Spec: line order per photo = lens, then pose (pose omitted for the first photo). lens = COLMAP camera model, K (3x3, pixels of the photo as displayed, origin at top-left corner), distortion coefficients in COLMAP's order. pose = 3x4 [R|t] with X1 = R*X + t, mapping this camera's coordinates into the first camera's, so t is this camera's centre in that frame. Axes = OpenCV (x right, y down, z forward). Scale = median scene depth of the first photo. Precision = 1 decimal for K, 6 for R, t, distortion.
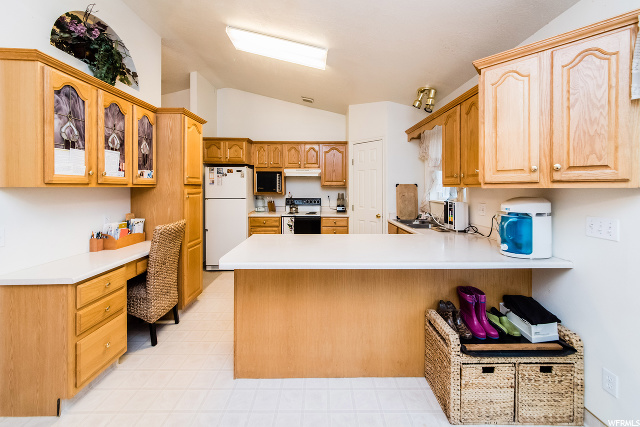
lens RADIAL K [[250.2, 0, 318.8], [0, 250.2, 186.0], [0, 0, 1]] dist [-0.003346, 0.000598]
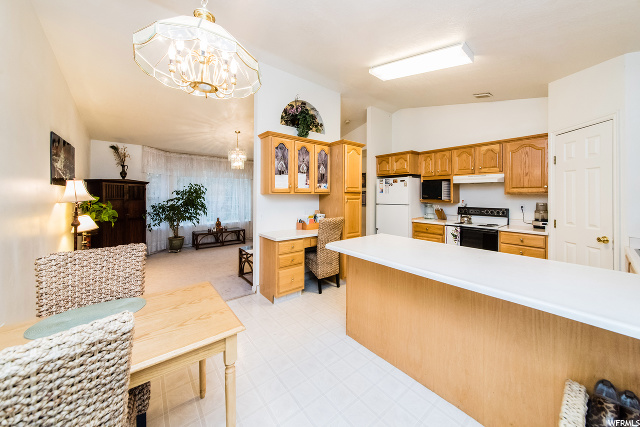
lens RADIAL K [[216.4, 0, 298.4], [0, 216.4, 191.2], [0, 0, 1]] dist [0.007555, -0.000348]
pose [[0.594235, -0.011969, -0.804202, 0.337336], [-0.001921, 0.999865, -0.016300, 0.008237], [0.804289, 0.011231, 0.594132, 0.056161]]
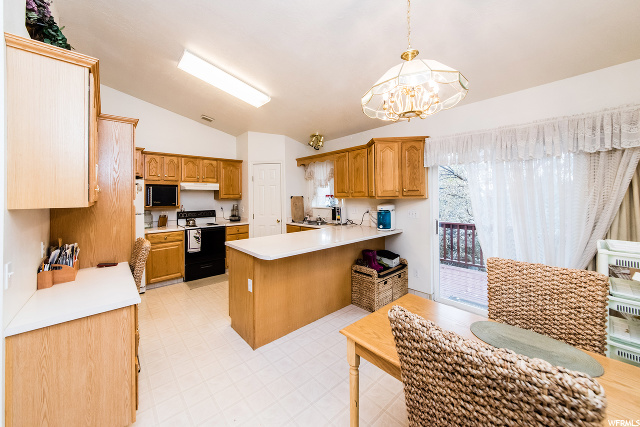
lens RADIAL K [[250.2, 0, 294.0], [0, 250.2, 191.5], [0, 0, 1]] dist [-0.003346, 0.000598]
pose [[0.771574, 0.002266, 0.636135, -0.792361], [0.012131, 0.999759, -0.018275, -0.014575], [-0.636024, 0.021818, 0.771361, -0.112403]]
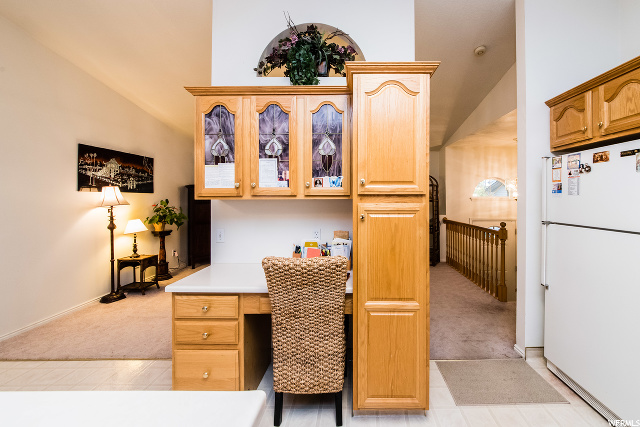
lens RADIAL K [[218.8, 0, 331.4], [0, 218.8, 196.0], [0, 0, 1]] dist [-0.002440, -0.000053]
pose [[0.000108, -0.001117, -0.999999, -0.041016], [0.004948, 0.999987, -0.001116, -0.004958], [0.999988, -0.004948, 0.000114, 1.046801]]
